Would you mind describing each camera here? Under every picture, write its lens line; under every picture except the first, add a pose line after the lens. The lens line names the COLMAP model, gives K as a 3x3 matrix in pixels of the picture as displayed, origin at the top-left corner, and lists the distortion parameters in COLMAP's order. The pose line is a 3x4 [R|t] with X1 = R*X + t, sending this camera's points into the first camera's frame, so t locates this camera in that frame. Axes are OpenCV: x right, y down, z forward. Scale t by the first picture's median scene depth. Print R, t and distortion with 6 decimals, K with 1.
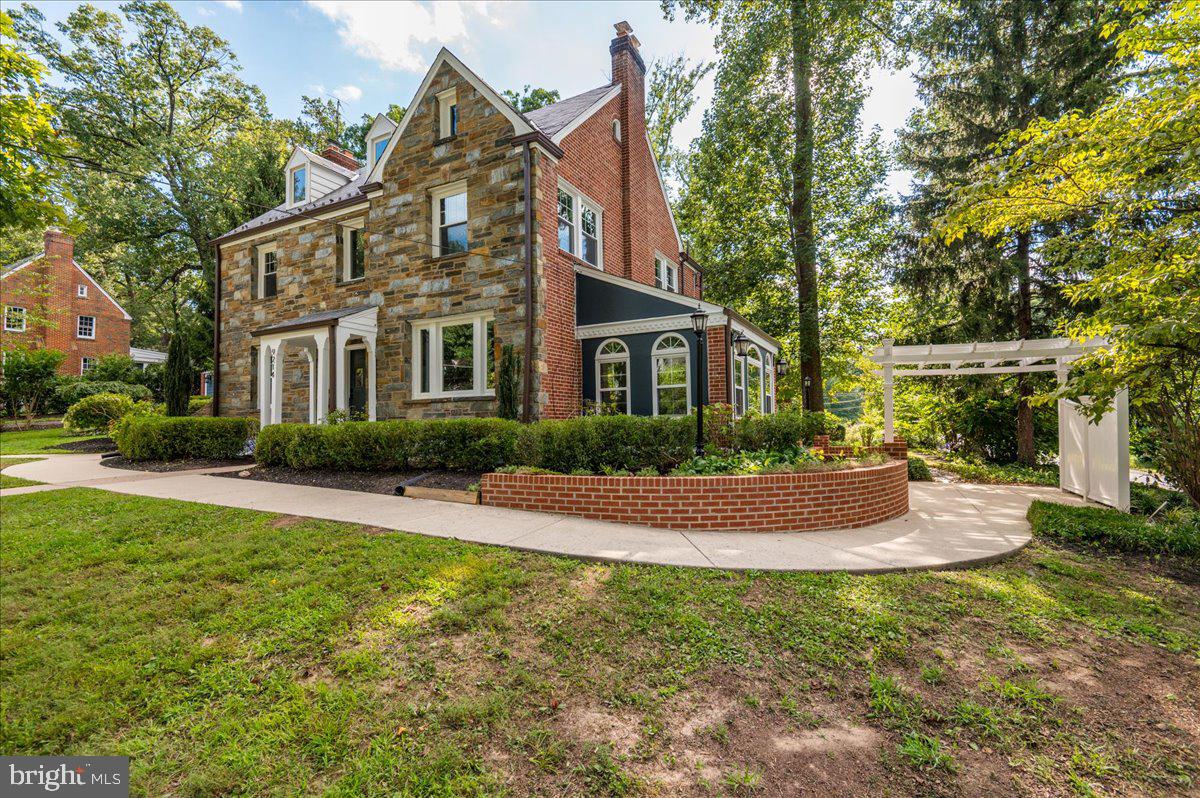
lens RADIAL K [[528.0, 0, 598.8], [0, 528.0, 410.5], [0, 0, 1]] dist [0.008753, -0.006628]
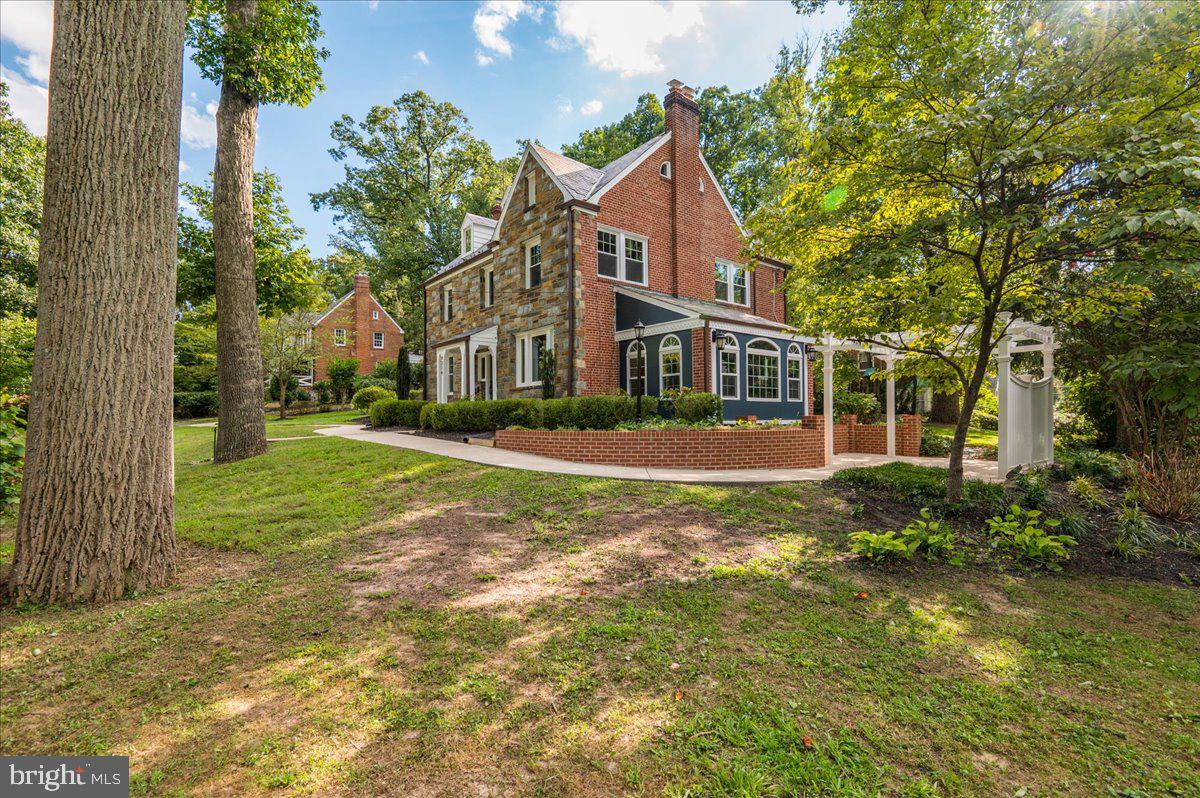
lens RADIAL K [[528.0, 0, 598.8], [0, 528.0, 410.5], [0, 0, 1]] dist [0.008753, -0.006628]
pose [[0.920198, 0.002290, -0.391447, 0.431284], [0.006850, 0.999736, 0.021951, 0.012090], [0.391394, -0.022881, 0.919939, -0.258037]]
